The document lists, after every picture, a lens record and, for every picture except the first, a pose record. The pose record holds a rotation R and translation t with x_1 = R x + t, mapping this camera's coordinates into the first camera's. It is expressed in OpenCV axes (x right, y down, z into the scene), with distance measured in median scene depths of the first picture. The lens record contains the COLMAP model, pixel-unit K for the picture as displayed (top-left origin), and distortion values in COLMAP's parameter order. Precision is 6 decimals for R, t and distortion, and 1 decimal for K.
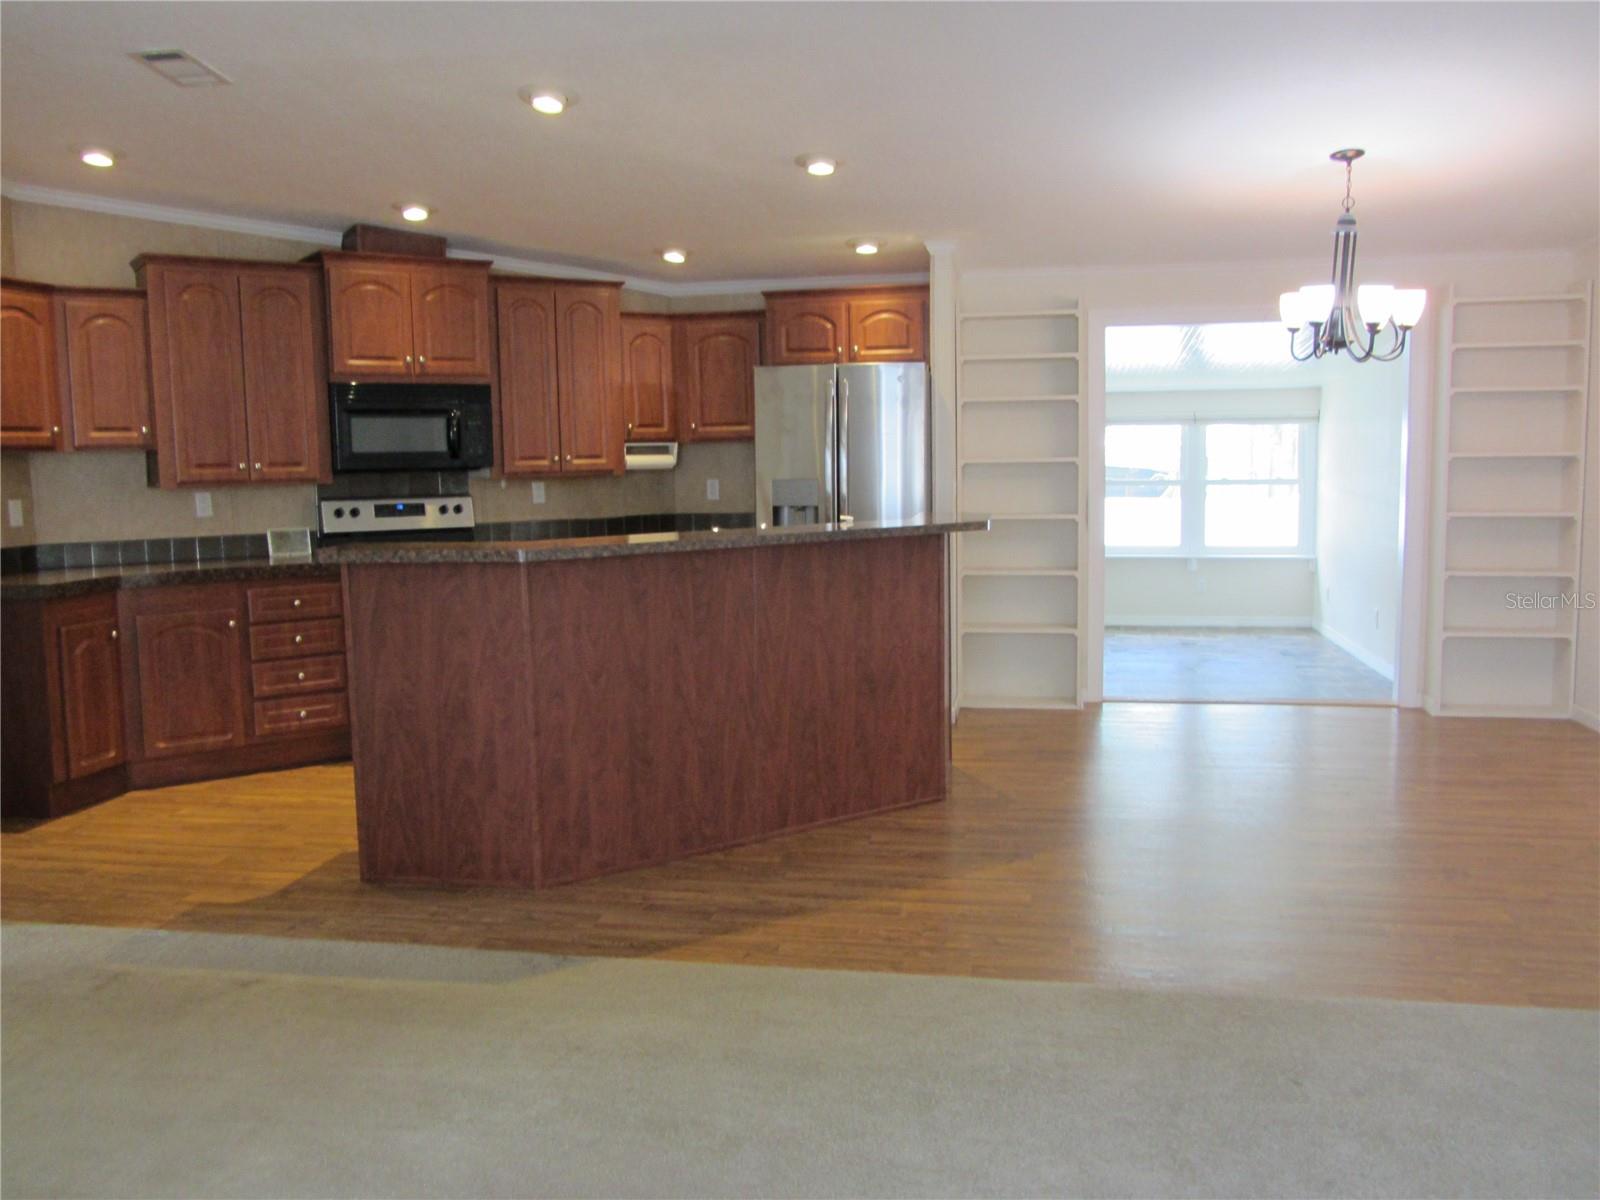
lens RADIAL K [[1295.4, 0, 800.0], [0, 1295.4, 600.0], [0, 0, 1]] dist [-0.002776, 0.012192]
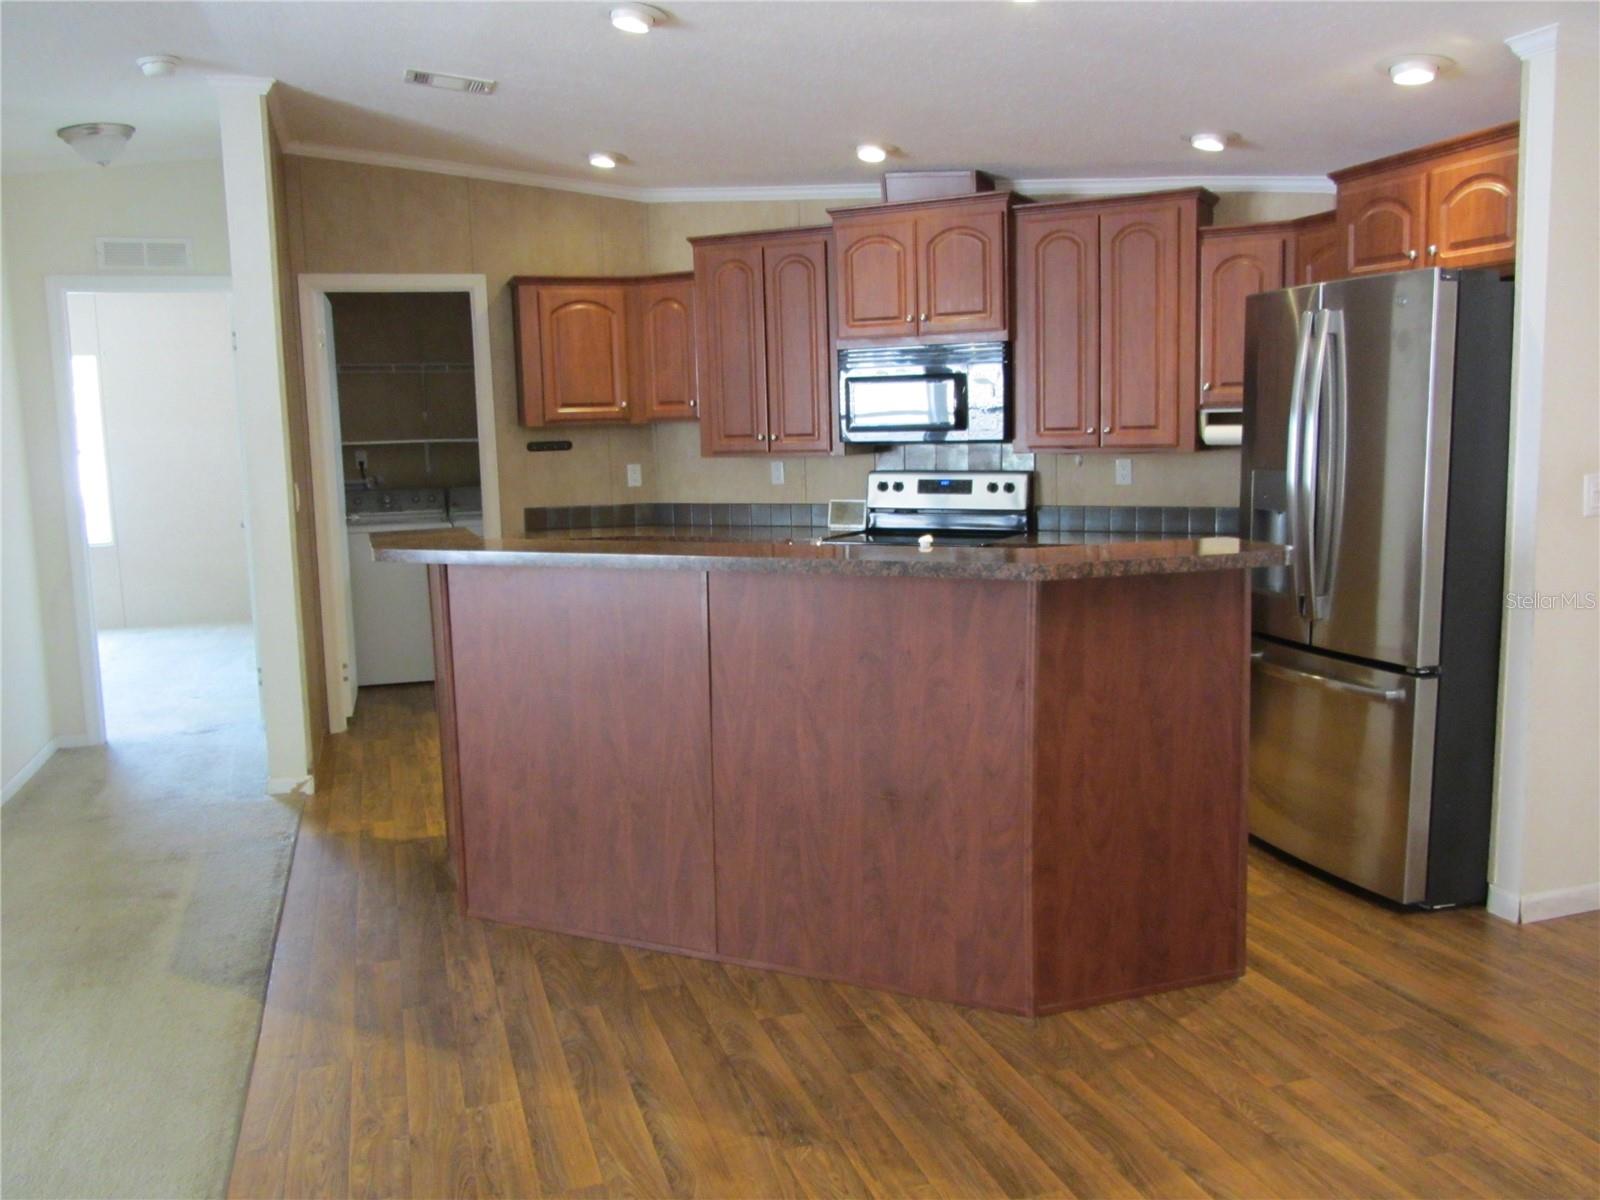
lens RADIAL K [[1323.9, 0, 800.0], [0, 1323.9, 600.0], [0, 0, 1]] dist [-0.009867, 0.000707]
pose [[0.490035, 0.123536, -0.862905, 0.549086], [-0.087411, 0.991881, 0.092361, -0.083597], [0.867309, 0.030167, 0.496855, 0.574005]]
